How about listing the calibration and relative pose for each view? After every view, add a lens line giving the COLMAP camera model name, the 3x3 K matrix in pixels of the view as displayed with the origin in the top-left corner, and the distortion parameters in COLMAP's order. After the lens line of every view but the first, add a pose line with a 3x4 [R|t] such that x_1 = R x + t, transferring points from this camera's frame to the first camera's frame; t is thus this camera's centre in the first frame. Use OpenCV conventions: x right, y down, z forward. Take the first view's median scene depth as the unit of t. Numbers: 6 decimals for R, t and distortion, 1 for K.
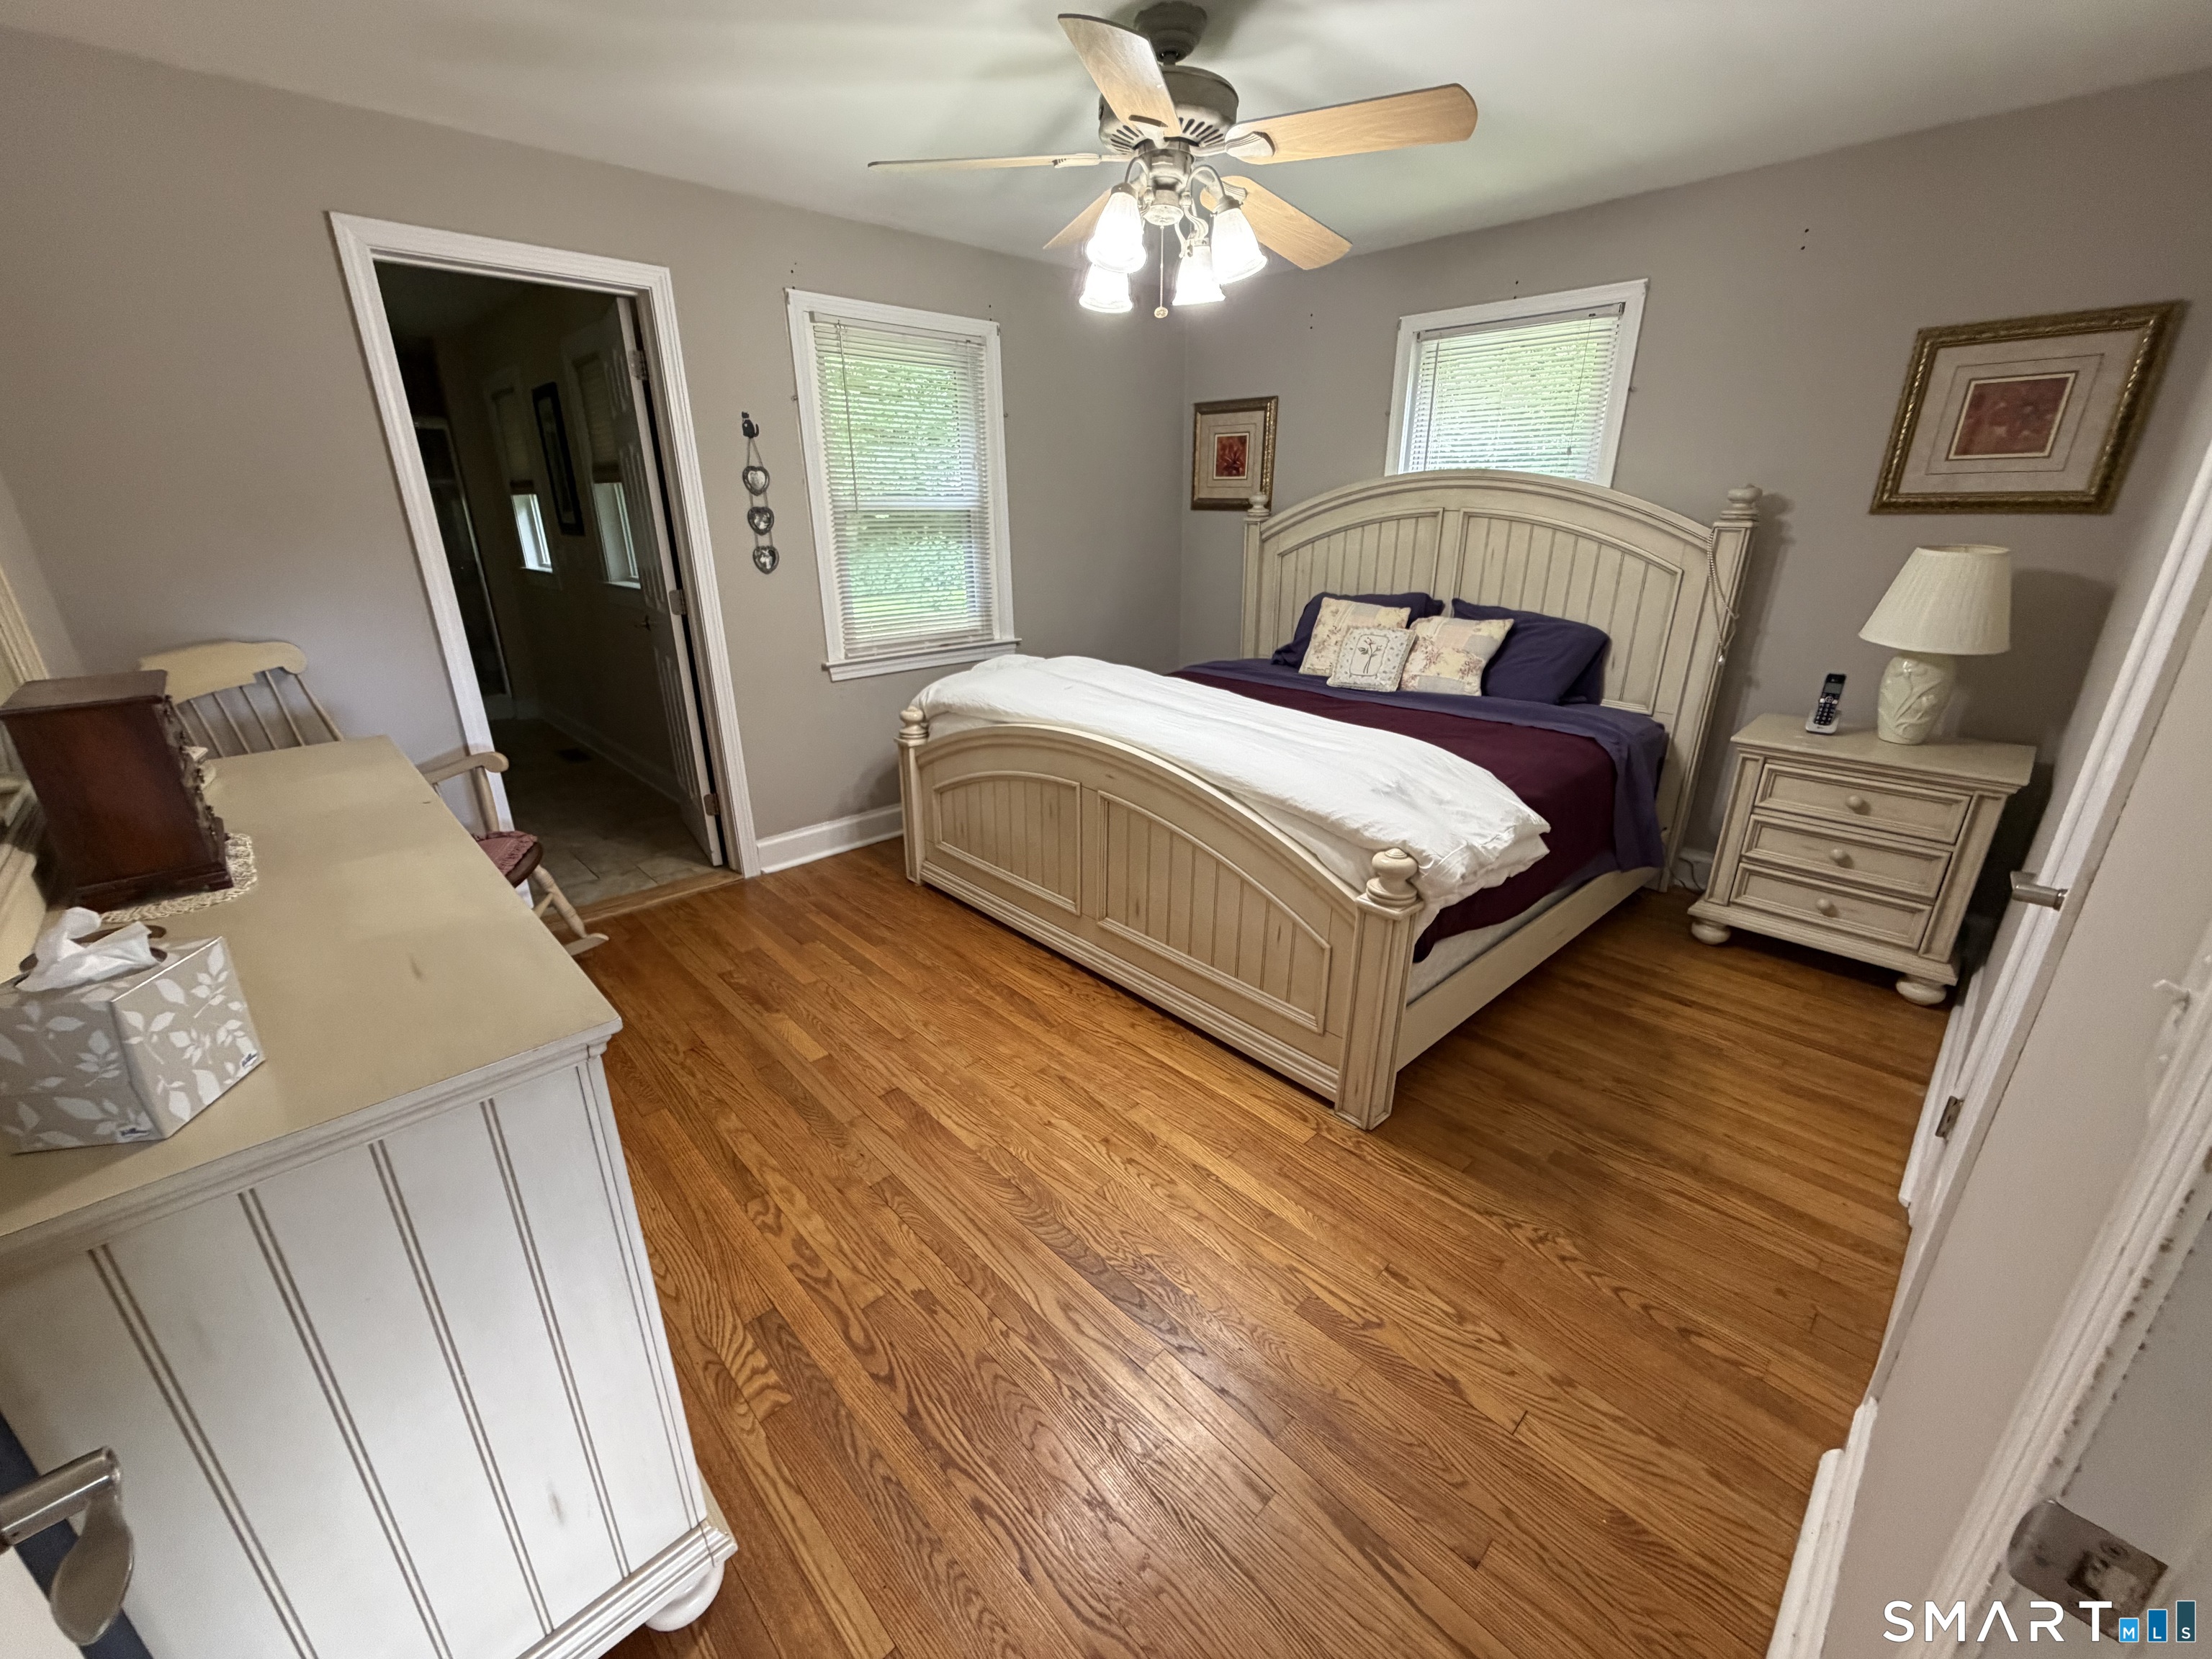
lens RADIAL K [[880.0, 0, 1112.2], [0, 880.0, 829.5], [0, 0, 1]] dist [-0.000985, 0.000928]
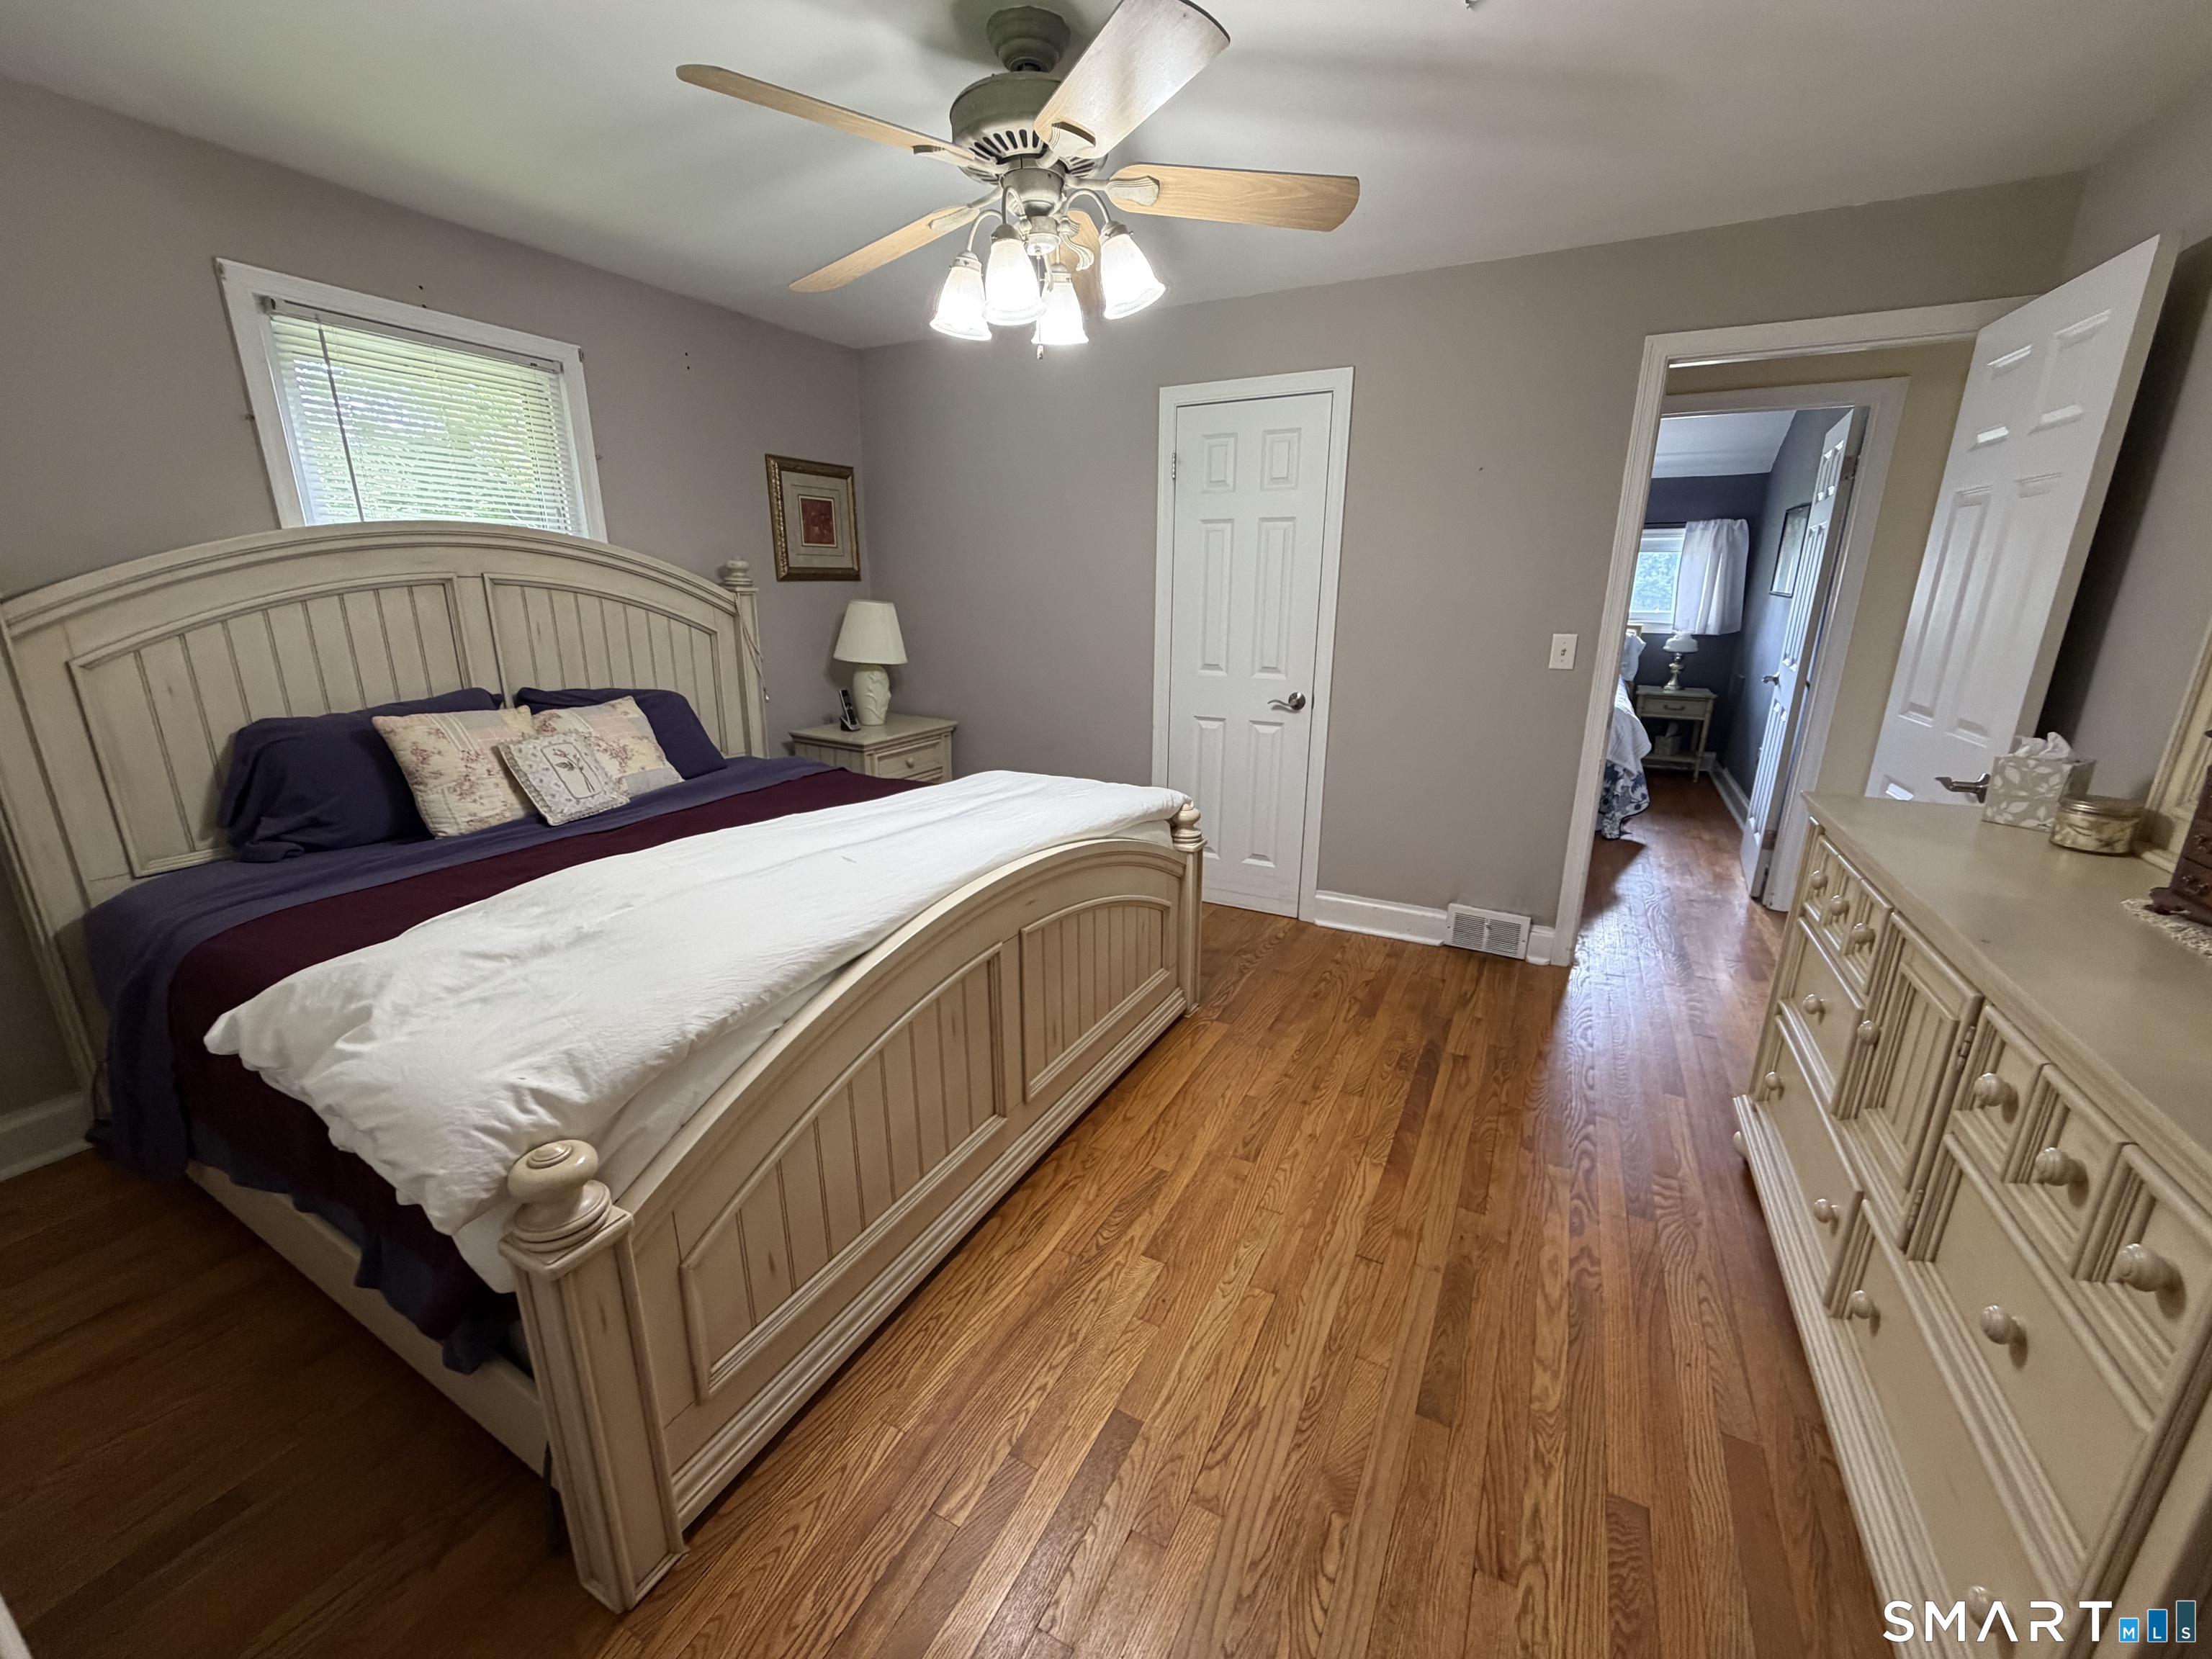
lens RADIAL K [[880.0, 0, 1100.8], [0, 880.0, 828.1], [0, 0, 1]] dist [-0.000985, 0.000928]
pose [[-0.314823, -0.252295, 0.915005, -0.605363], [0.325530, 0.876853, 0.353779, -0.313751], [-0.891581, 0.409239, -0.193924, 0.892767]]
